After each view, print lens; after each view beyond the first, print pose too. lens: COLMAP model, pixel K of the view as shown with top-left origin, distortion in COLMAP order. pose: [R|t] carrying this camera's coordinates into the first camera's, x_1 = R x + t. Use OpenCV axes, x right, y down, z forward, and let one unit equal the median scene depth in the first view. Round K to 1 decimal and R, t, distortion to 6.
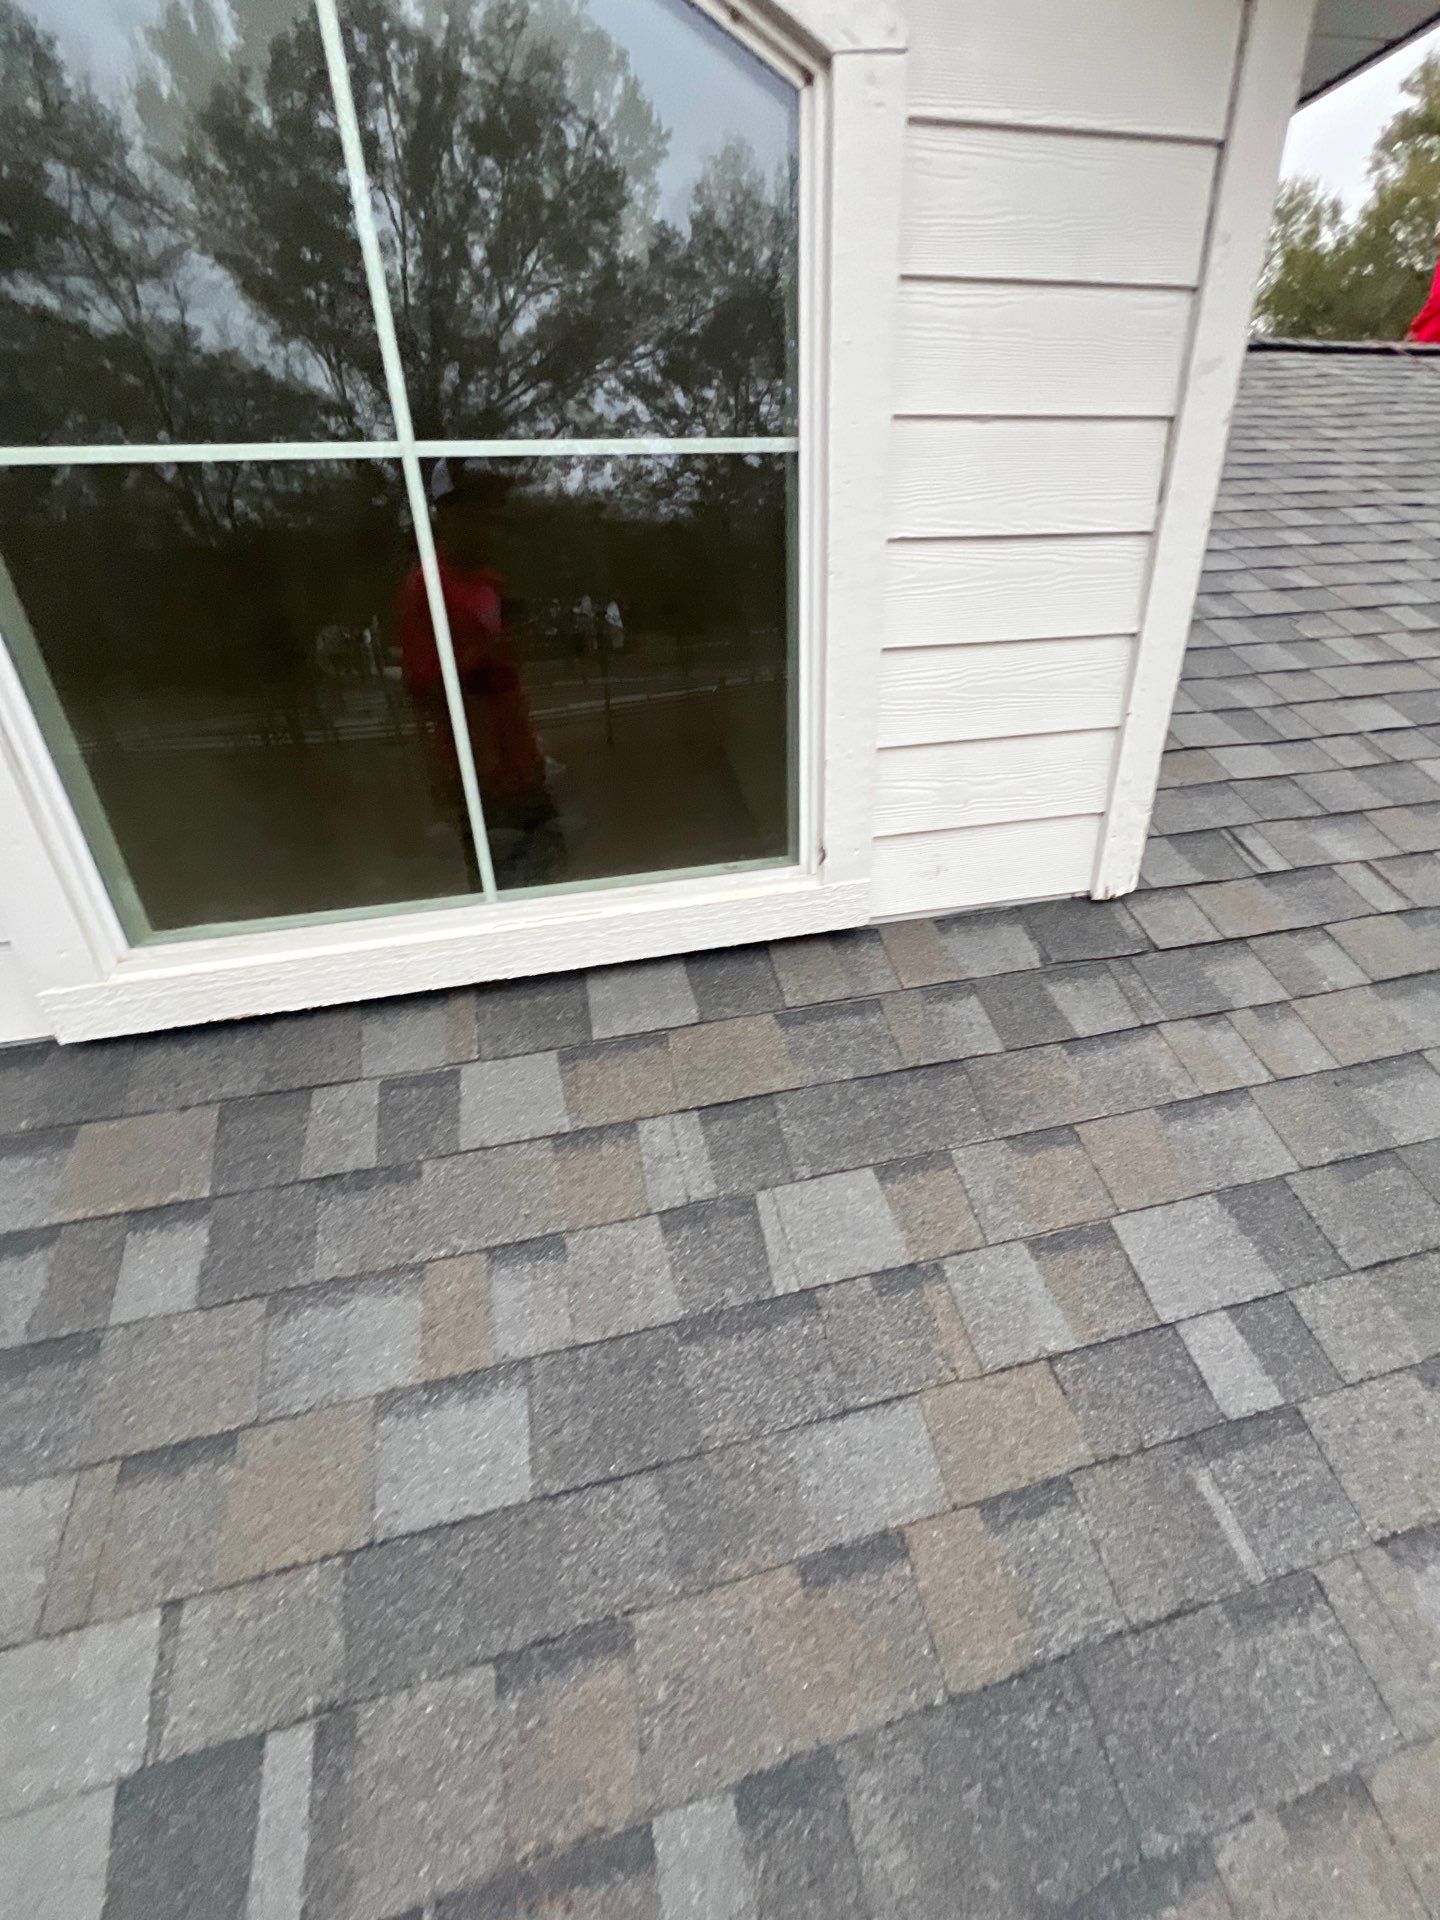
lens RADIAL K [[766.0, 0, 710.5], [0, 766.0, 960.2], [0, 0, 1]] dist [0.000760, 0.000064]
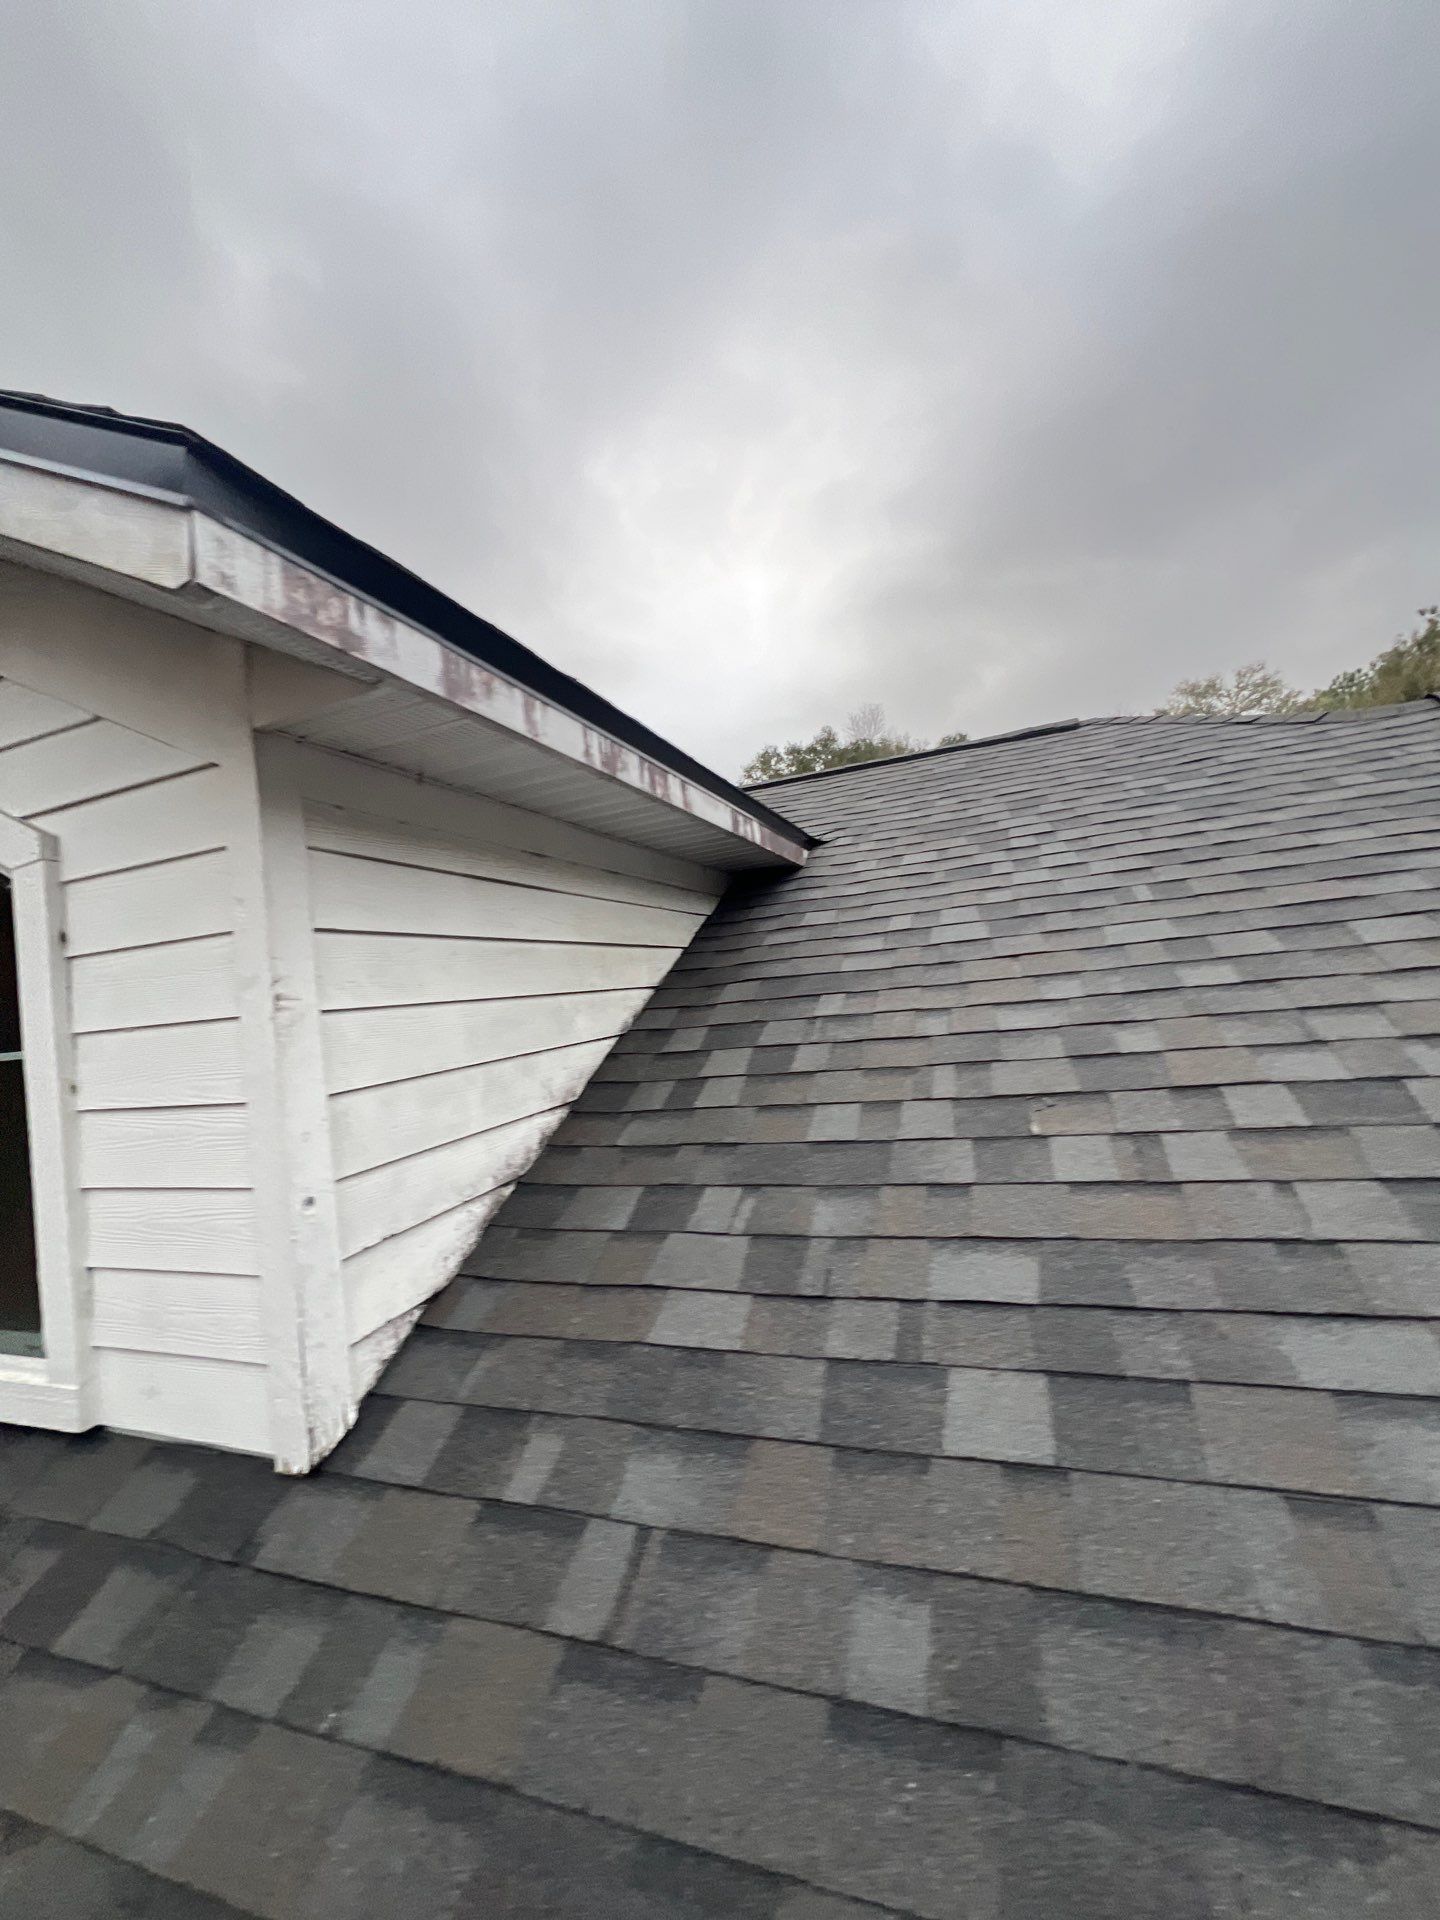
lens RADIAL K [[766.0, 0, 710.5], [0, 766.0, 960.2], [0, 0, 1]] dist [0.000760, 0.000064]
pose [[0.829910, -0.057239, -0.554953, 1.868935], [-0.180541, 0.913643, -0.364227, -0.500269], [0.527877, 0.402468, 0.747908, 0.479276]]
